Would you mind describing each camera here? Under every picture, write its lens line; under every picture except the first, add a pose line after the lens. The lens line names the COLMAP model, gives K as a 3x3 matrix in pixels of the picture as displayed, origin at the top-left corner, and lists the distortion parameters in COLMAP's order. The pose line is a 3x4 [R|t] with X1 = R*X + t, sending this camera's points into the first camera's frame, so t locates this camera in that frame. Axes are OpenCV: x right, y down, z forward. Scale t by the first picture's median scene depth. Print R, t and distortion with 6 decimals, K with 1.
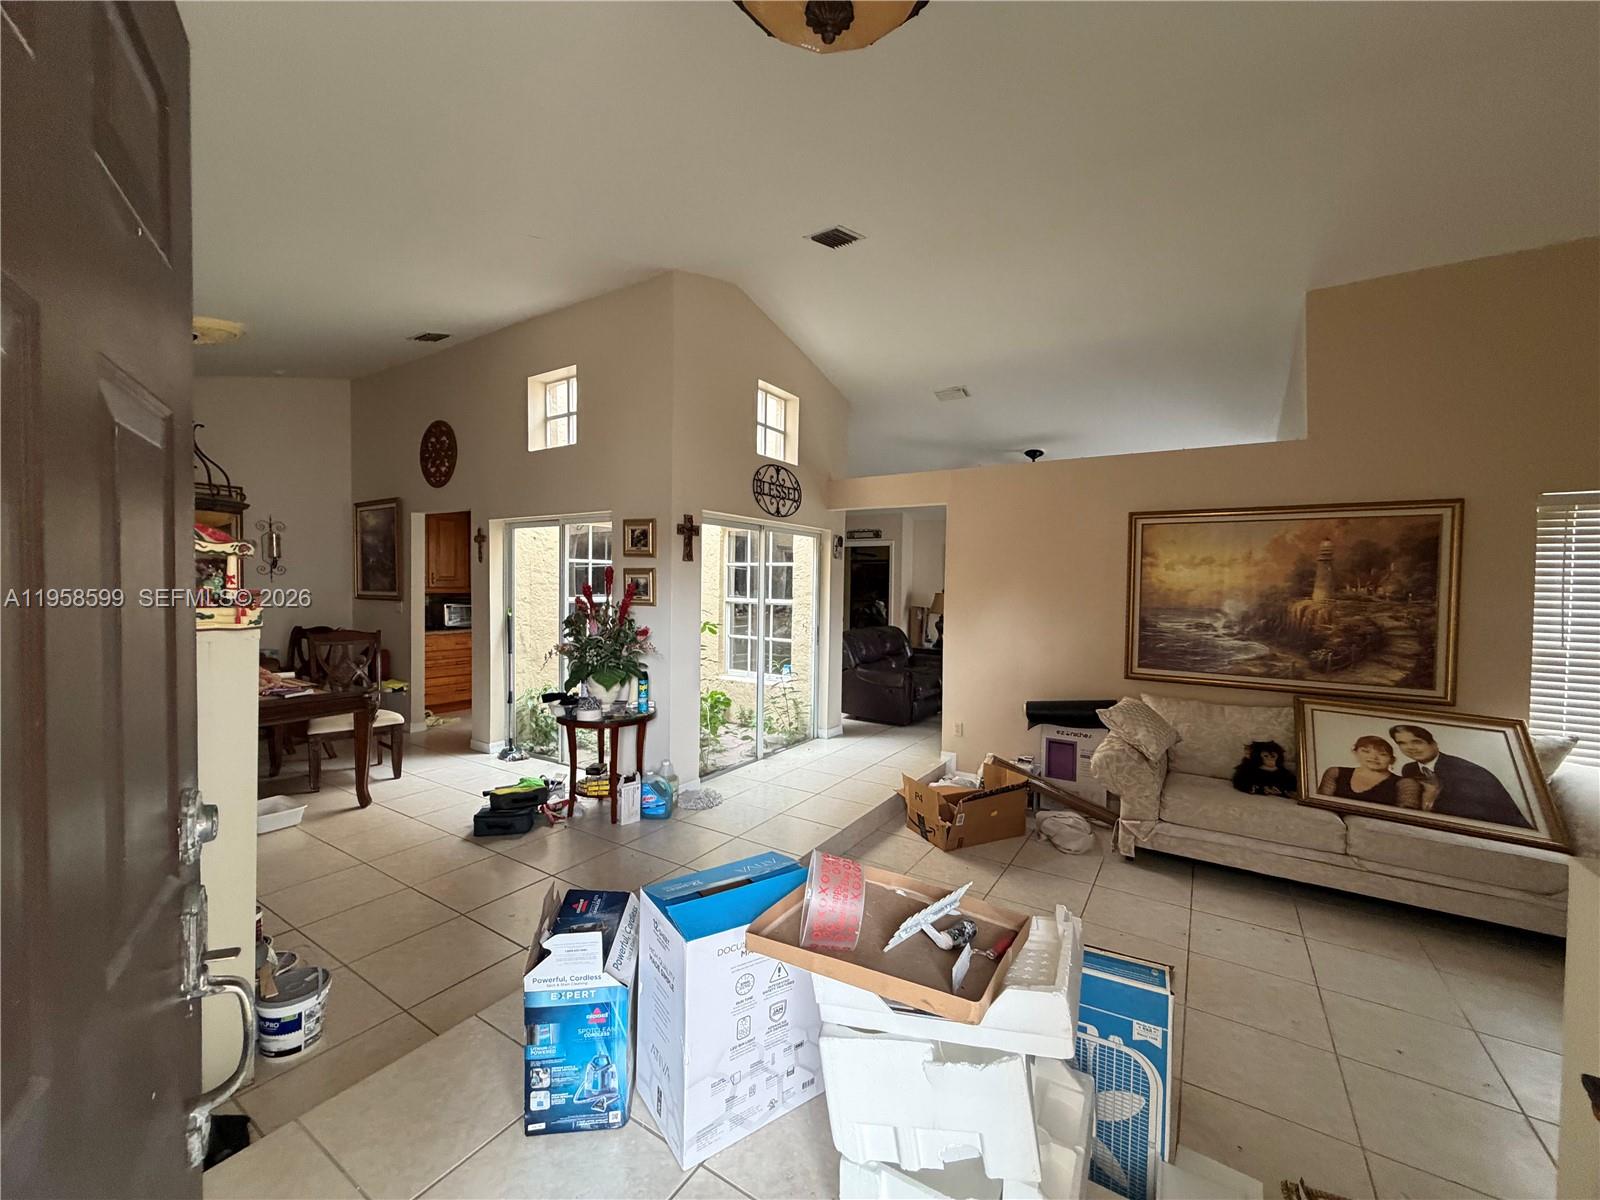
lens RADIAL K [[636.7, 0, 801.9], [0, 636.7, 597.7], [0, 0, 1]] dist [-0.000887, -0.000070]
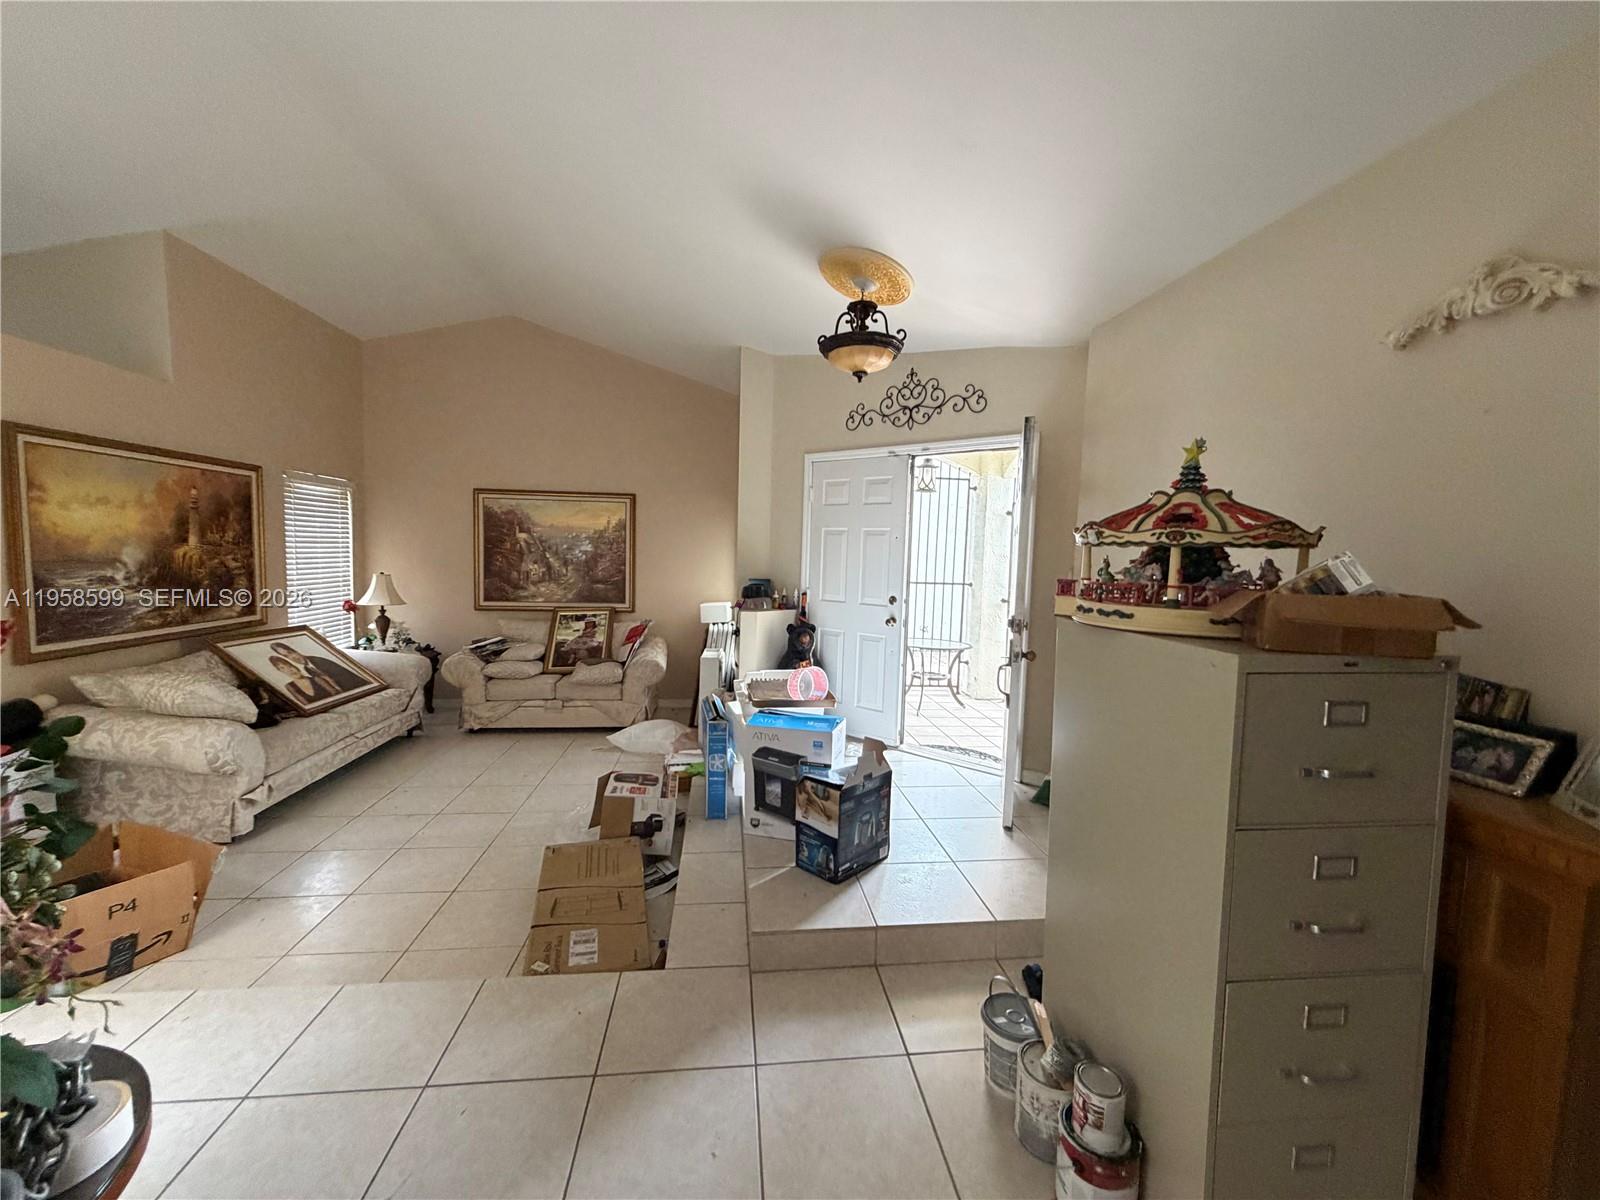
lens RADIAL K [[636.7, 0, 805.0], [0, 636.7, 598.9], [0, 0, 1]] dist [-0.000887, -0.000070]
pose [[-0.636977, -0.085732, 0.766101, -1.216953], [-0.012434, 0.994810, 0.100988, -0.052743], [-0.770782, 0.054801, -0.634737, 1.716751]]
